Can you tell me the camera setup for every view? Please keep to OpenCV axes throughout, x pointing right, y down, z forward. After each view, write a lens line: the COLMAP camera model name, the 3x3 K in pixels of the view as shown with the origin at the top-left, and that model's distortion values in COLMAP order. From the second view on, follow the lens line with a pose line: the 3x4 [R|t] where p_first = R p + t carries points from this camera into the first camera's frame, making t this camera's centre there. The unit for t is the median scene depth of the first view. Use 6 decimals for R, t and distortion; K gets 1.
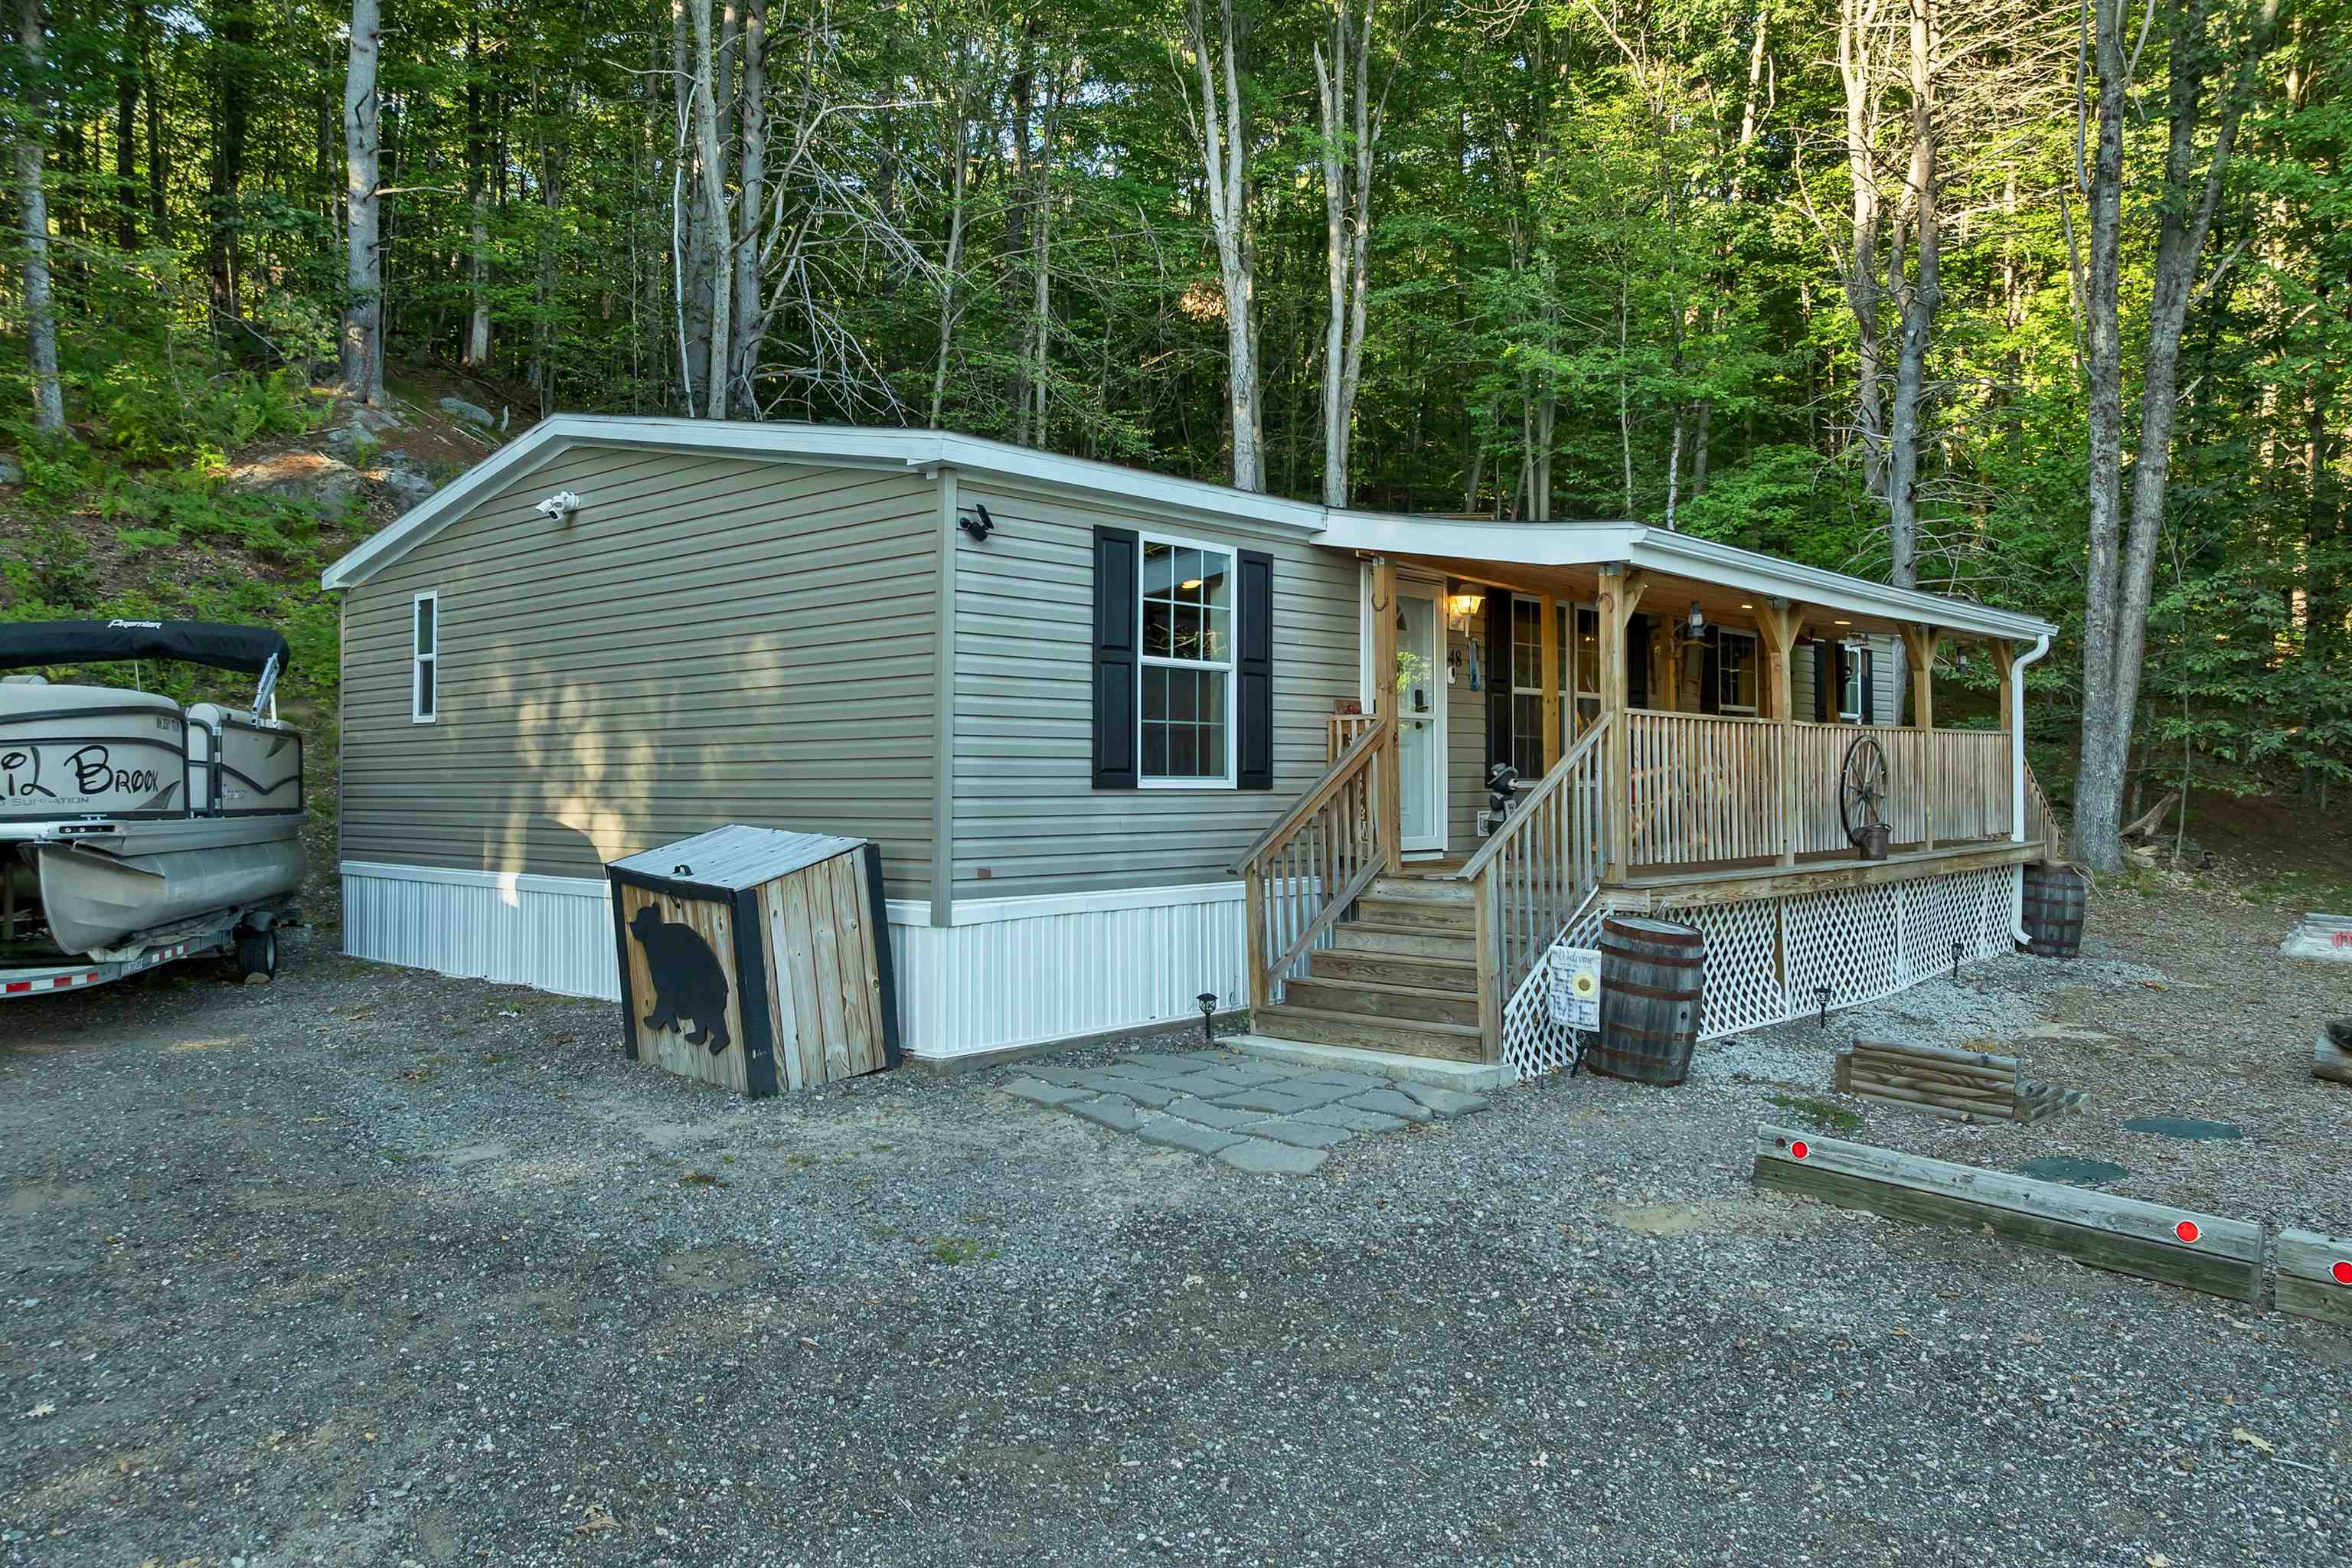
lens RADIAL K [[1745.0, 0, 1176.0], [0, 1745.0, 784.0], [0, 0, 1]] dist [-0.047004, -0.001885]
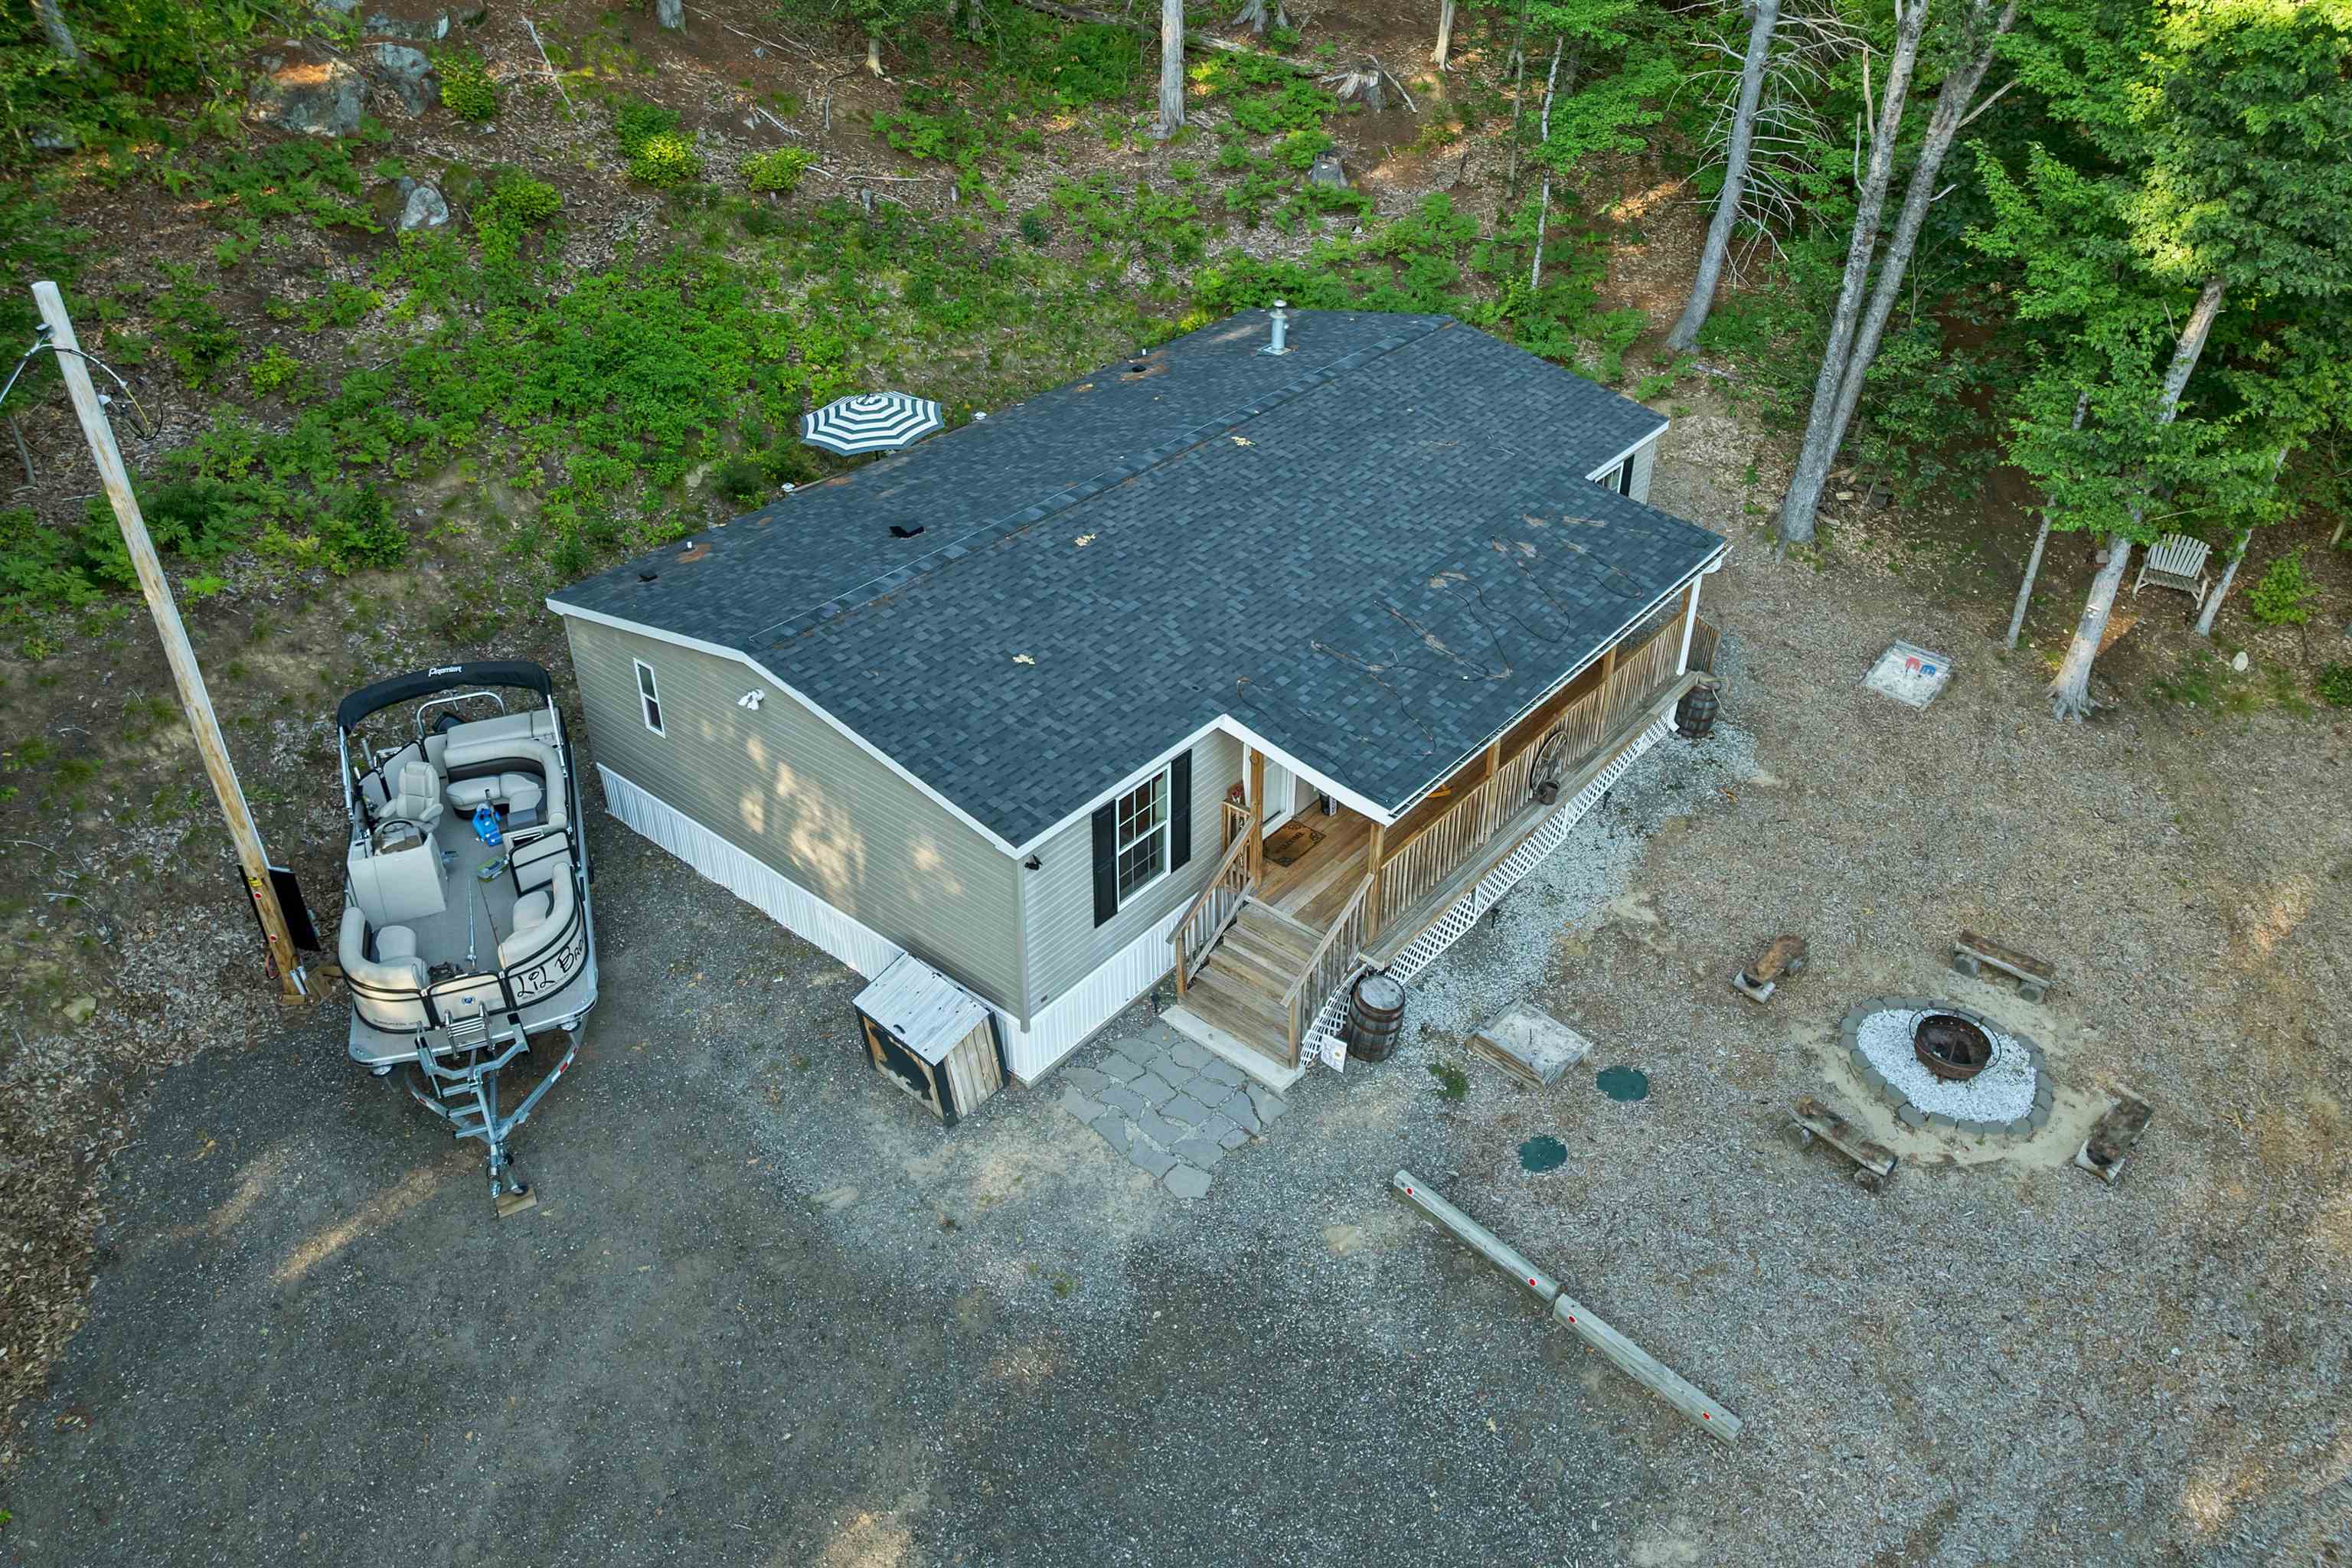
lens RADIAL K [[1745.0, 0, 1176.0], [0, 1745.0, 784.0], [0, 0, 1]] dist [-0.047004, -0.001885]
pose [[0.998947, -0.021245, 0.040671, -0.036091], [-0.005542, 0.823999, 0.566565, -1.293937], [-0.045549, -0.566193, 0.823013, -0.509936]]
